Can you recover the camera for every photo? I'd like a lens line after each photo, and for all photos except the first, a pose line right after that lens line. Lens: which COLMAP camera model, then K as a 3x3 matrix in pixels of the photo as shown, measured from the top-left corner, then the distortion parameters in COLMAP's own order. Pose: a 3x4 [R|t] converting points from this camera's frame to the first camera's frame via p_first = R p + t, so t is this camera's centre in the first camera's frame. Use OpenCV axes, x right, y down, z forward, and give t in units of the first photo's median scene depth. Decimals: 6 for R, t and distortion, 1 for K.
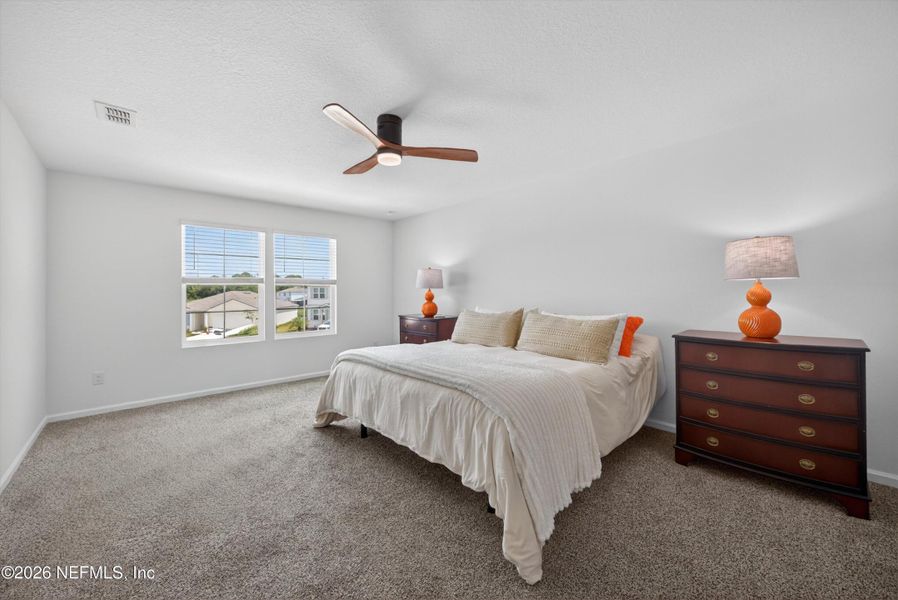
lens RADIAL K [[349.1, 0, 454.5], [0, 349.1, 299.1], [0, 0, 1]] dist [-0.005762, 0.000260]
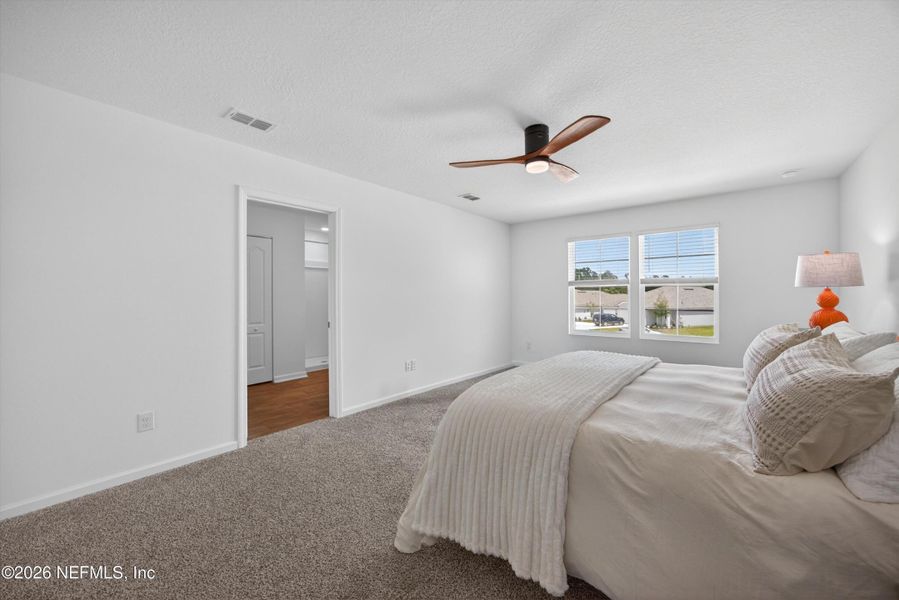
lens RADIAL K [[349.5, 0, 455.0], [0, 349.5, 299.1], [0, 0, 1]] dist [-0.005762, 0.000260]
pose [[0.145813, 0.018740, -0.989135, 0.410682], [-0.016328, 0.999730, 0.016533, -0.008563], [0.989177, 0.013740, 0.146079, 0.304560]]
